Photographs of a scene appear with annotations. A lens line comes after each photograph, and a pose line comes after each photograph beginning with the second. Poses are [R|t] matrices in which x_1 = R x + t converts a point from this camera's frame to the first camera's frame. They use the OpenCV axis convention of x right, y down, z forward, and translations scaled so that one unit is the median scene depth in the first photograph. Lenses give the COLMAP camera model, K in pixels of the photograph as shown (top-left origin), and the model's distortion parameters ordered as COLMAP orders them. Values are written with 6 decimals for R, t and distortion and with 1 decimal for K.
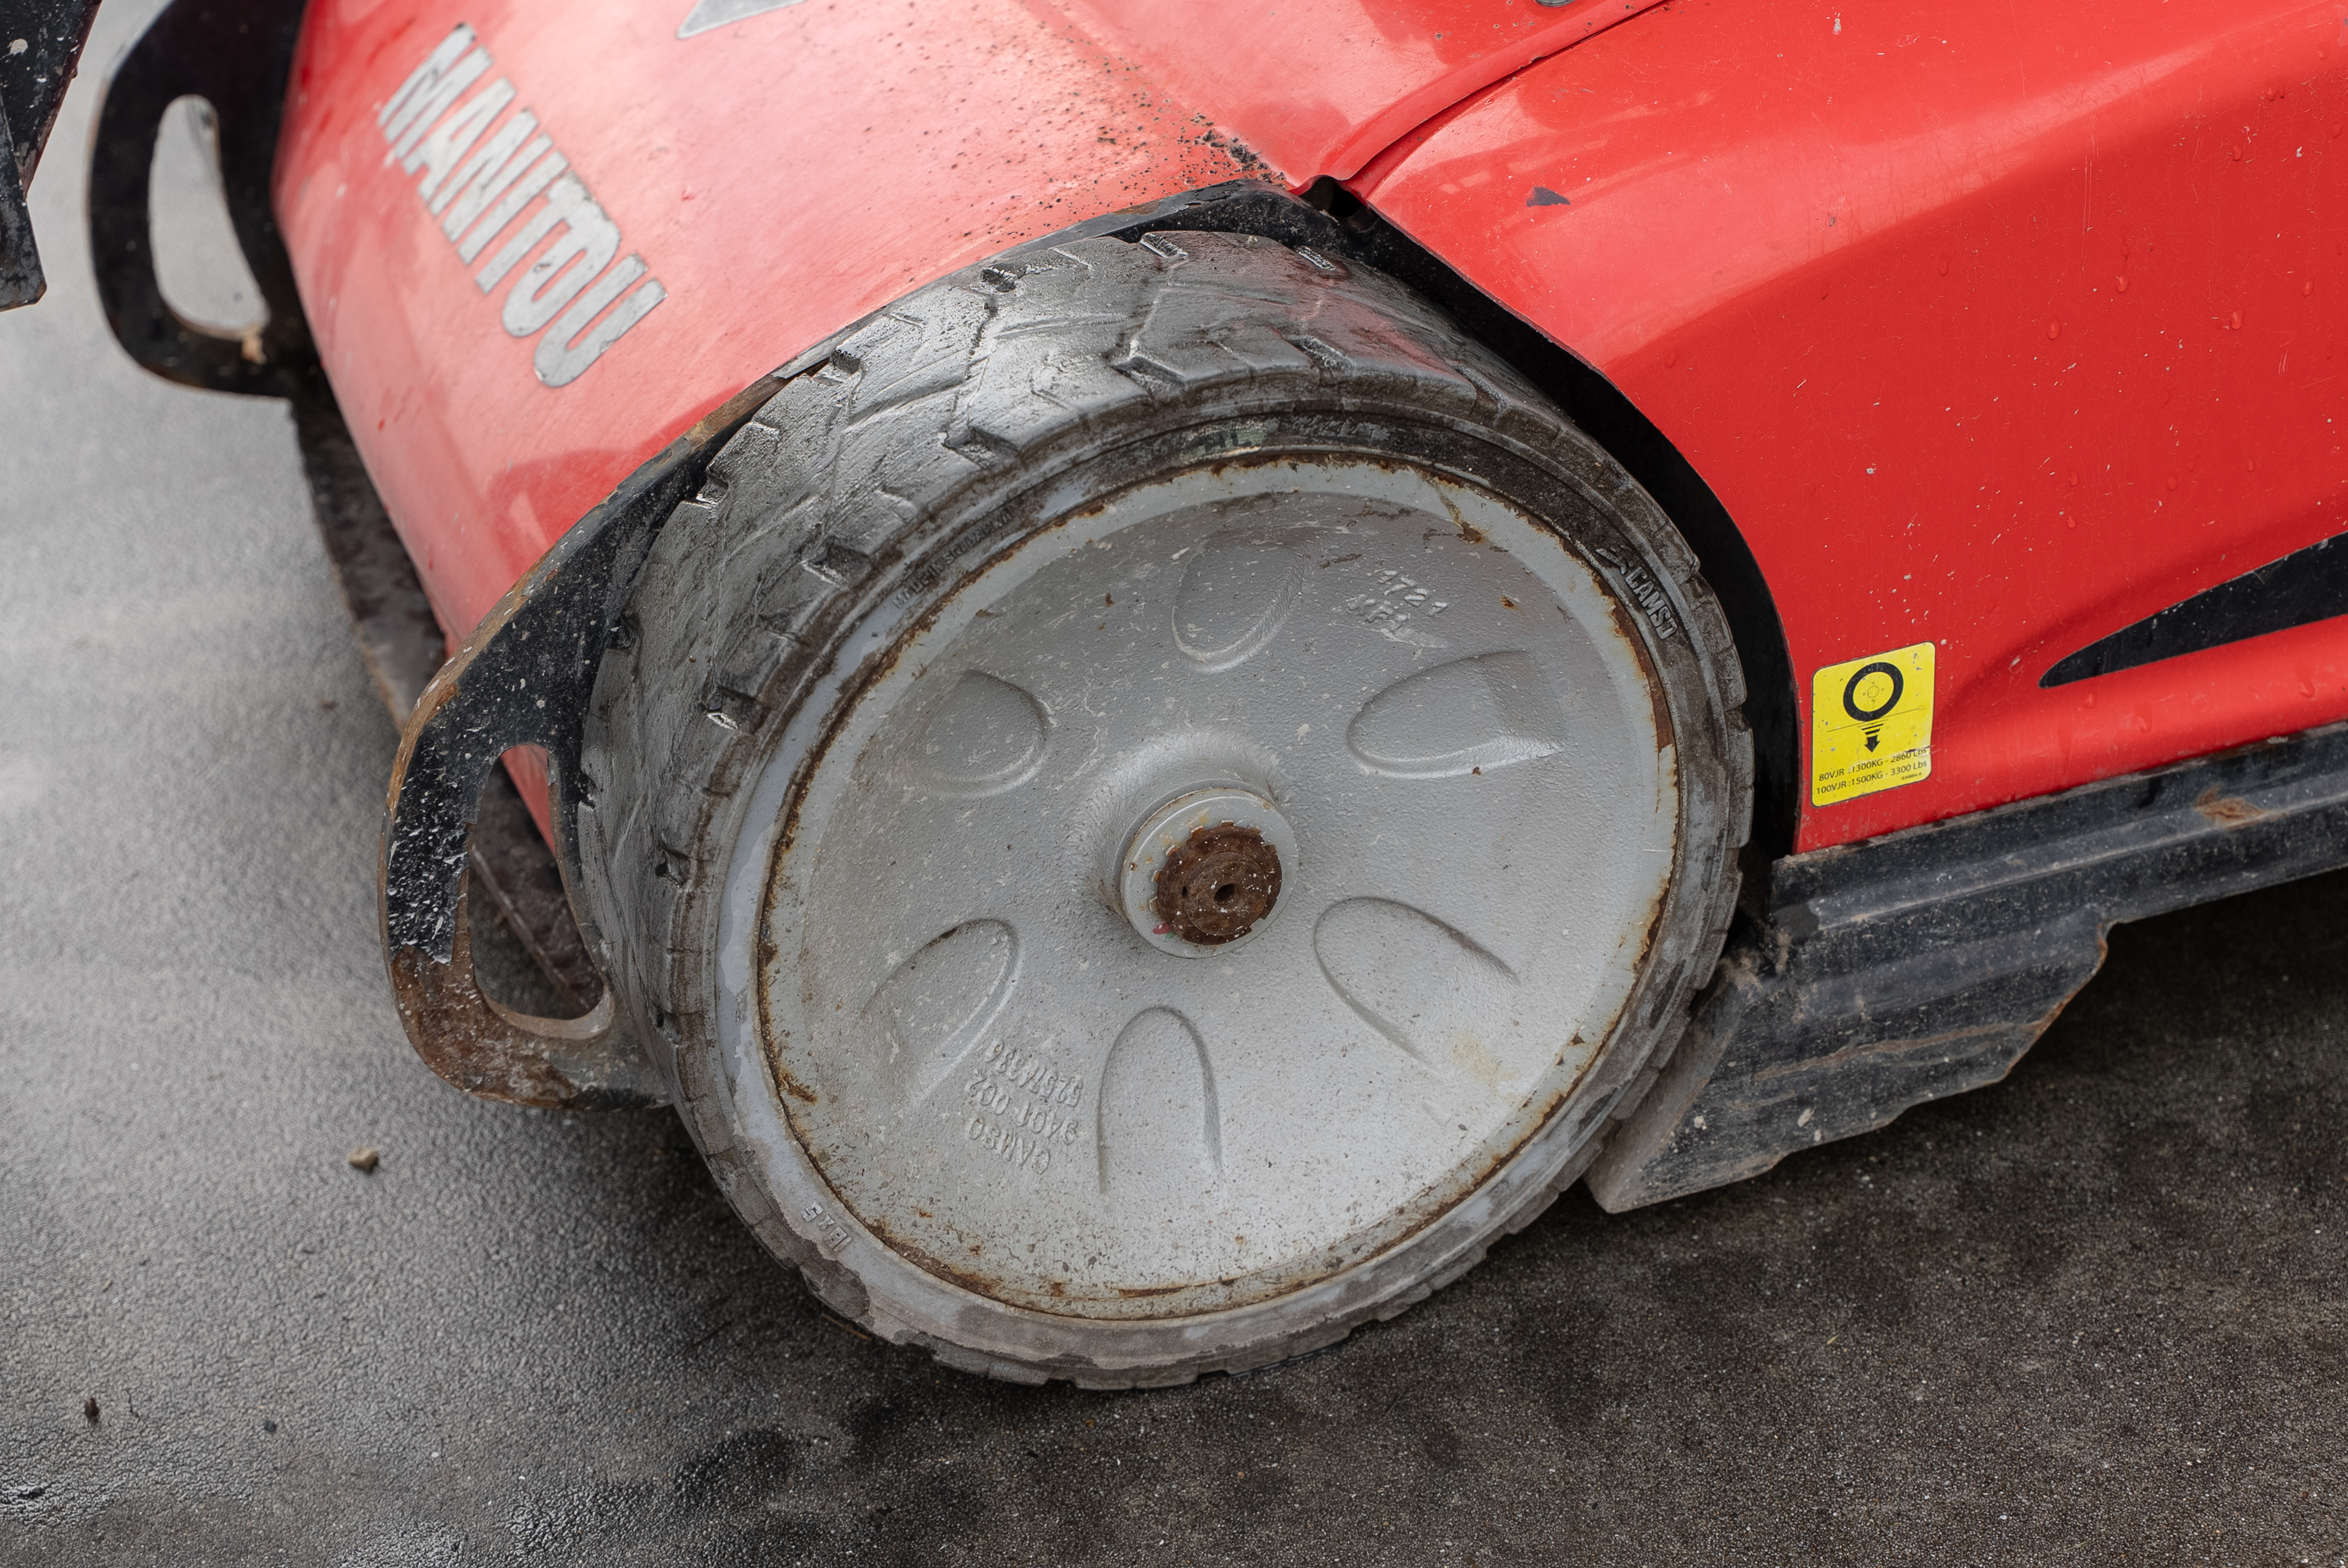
lens RADIAL K [[4362.8, 0, 1174.0], [0, 4362.8, 784.0], [0, 0, 1]] dist [0.004298, 0.141904]
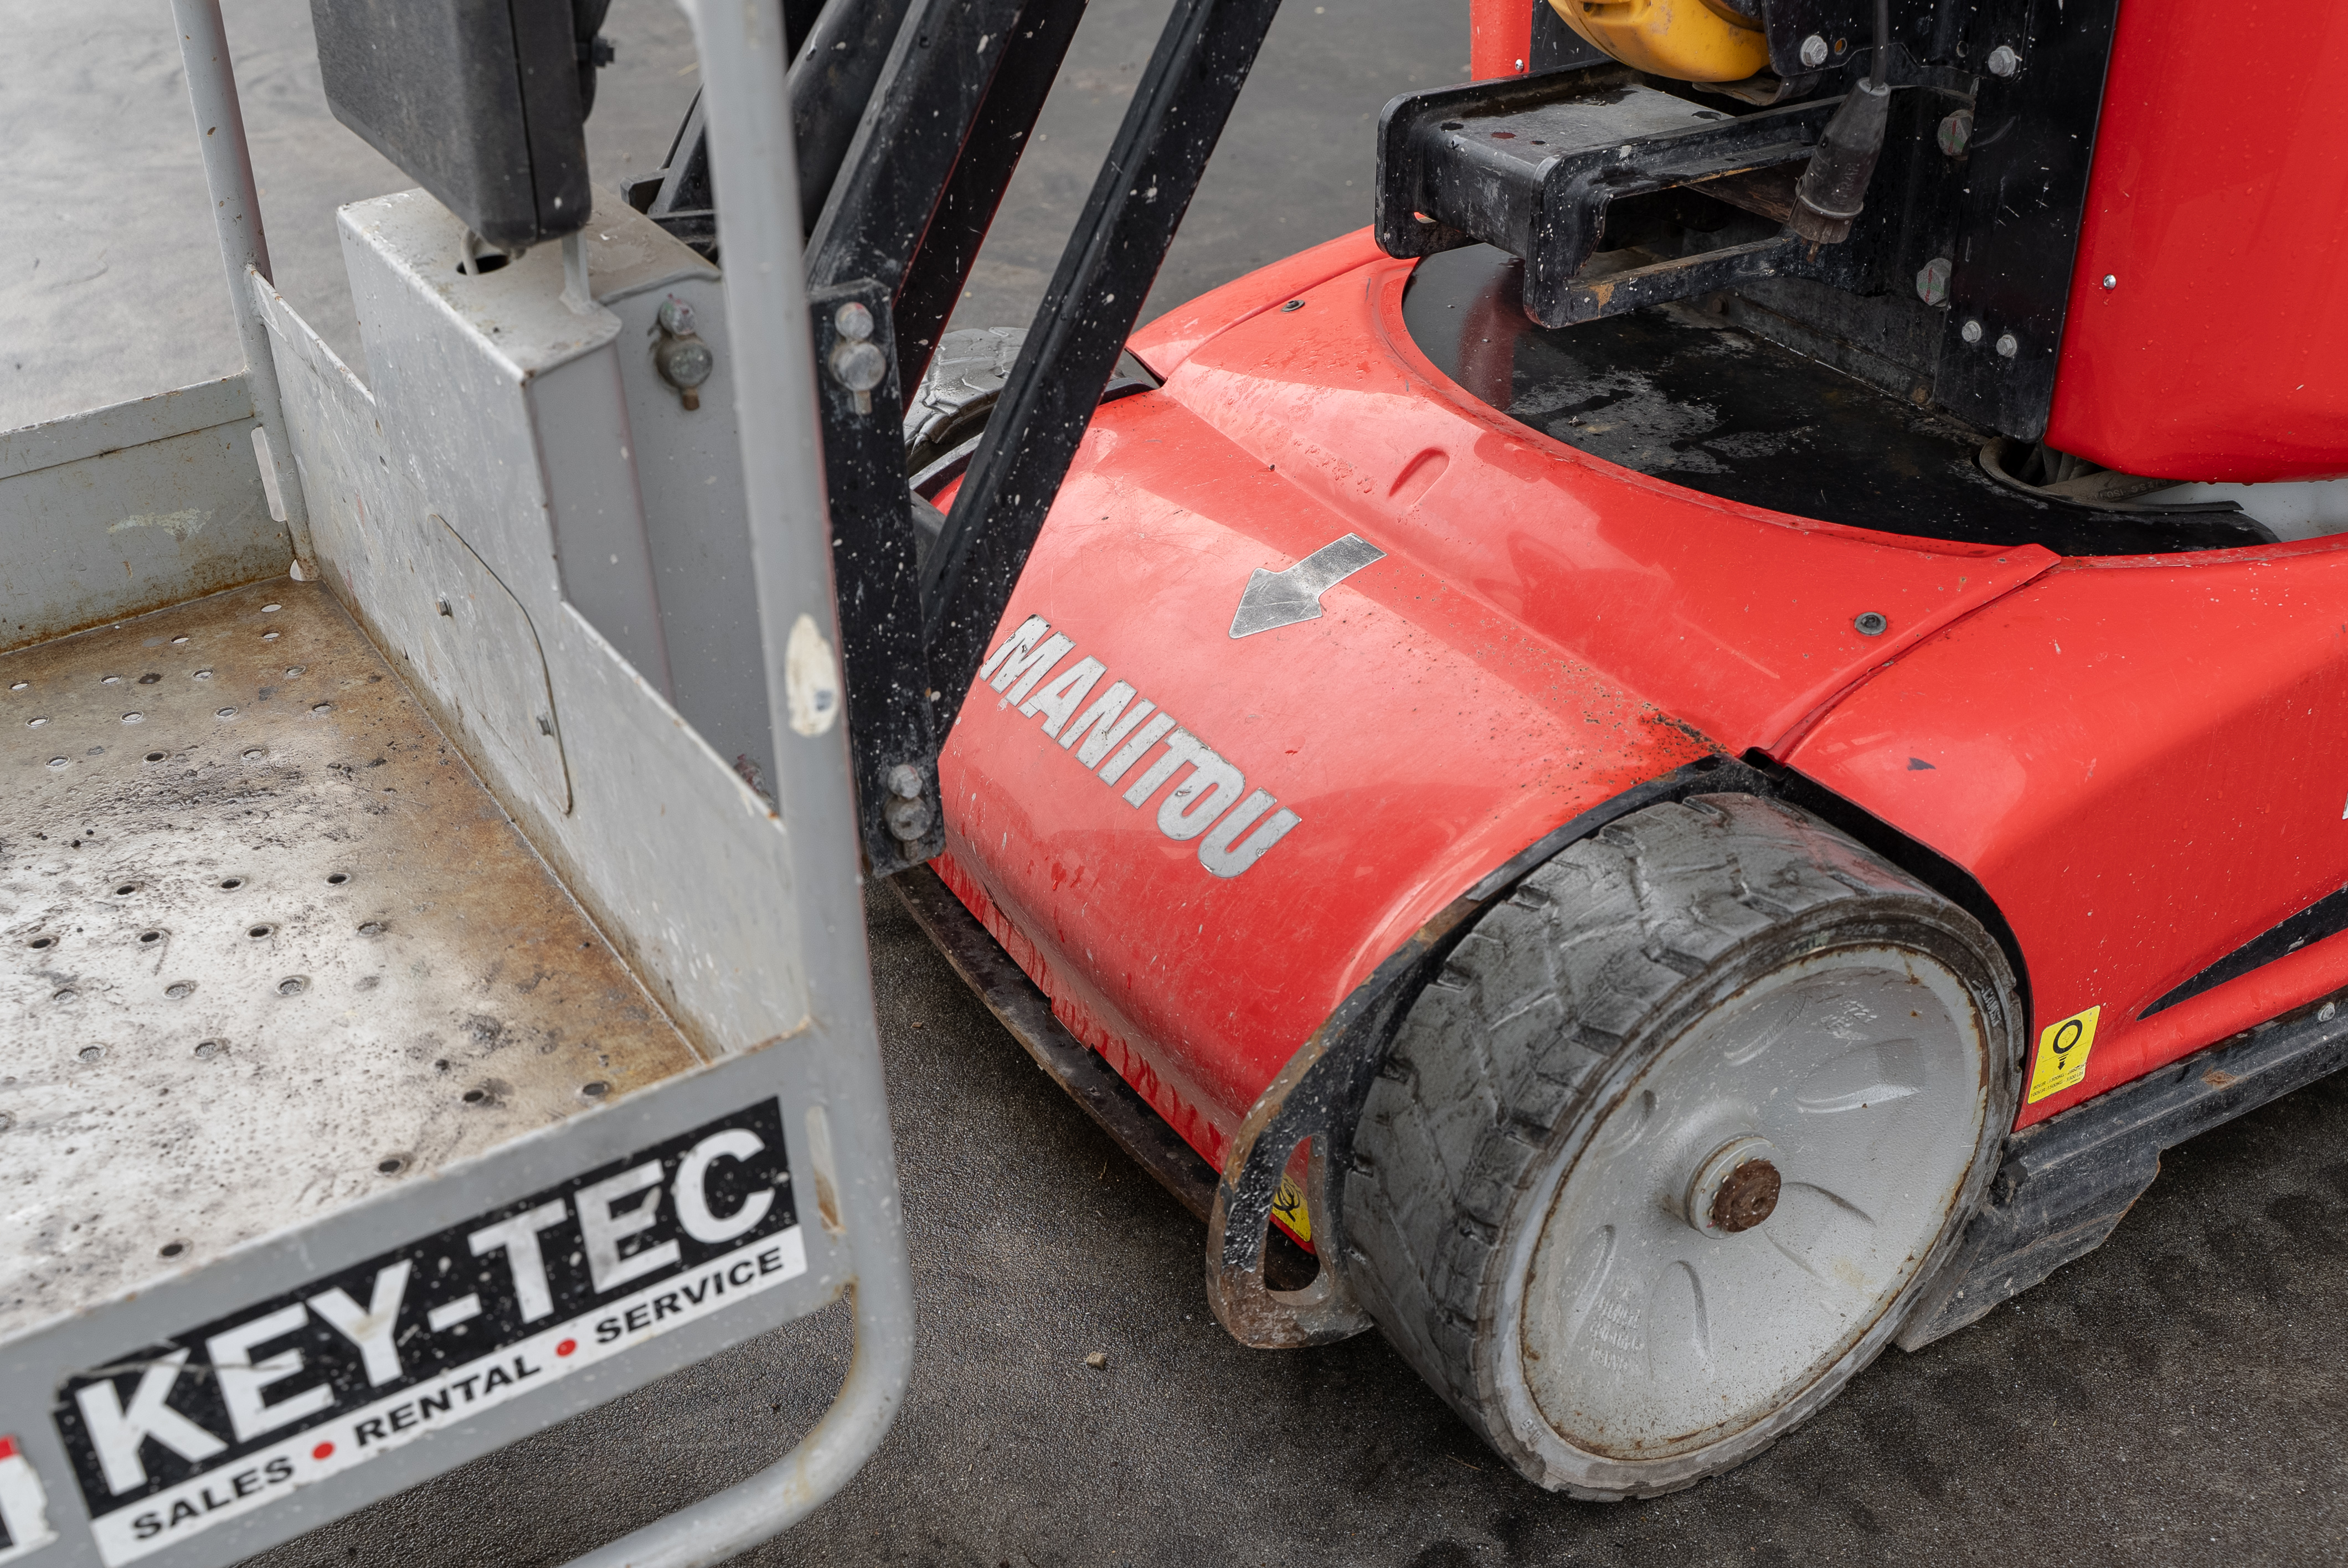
lens RADIAL K [[2461.4, 0, 1173.4], [0, 2461.4, 790.9], [0, 0, 1]] dist [0.000019, 0.002197]
pose [[0.984678, -0.047749, 0.167716, -0.335836], [0.049012, 0.998792, -0.003399, -0.130725], [-0.167352, 0.011567, 0.985829, 0.128094]]
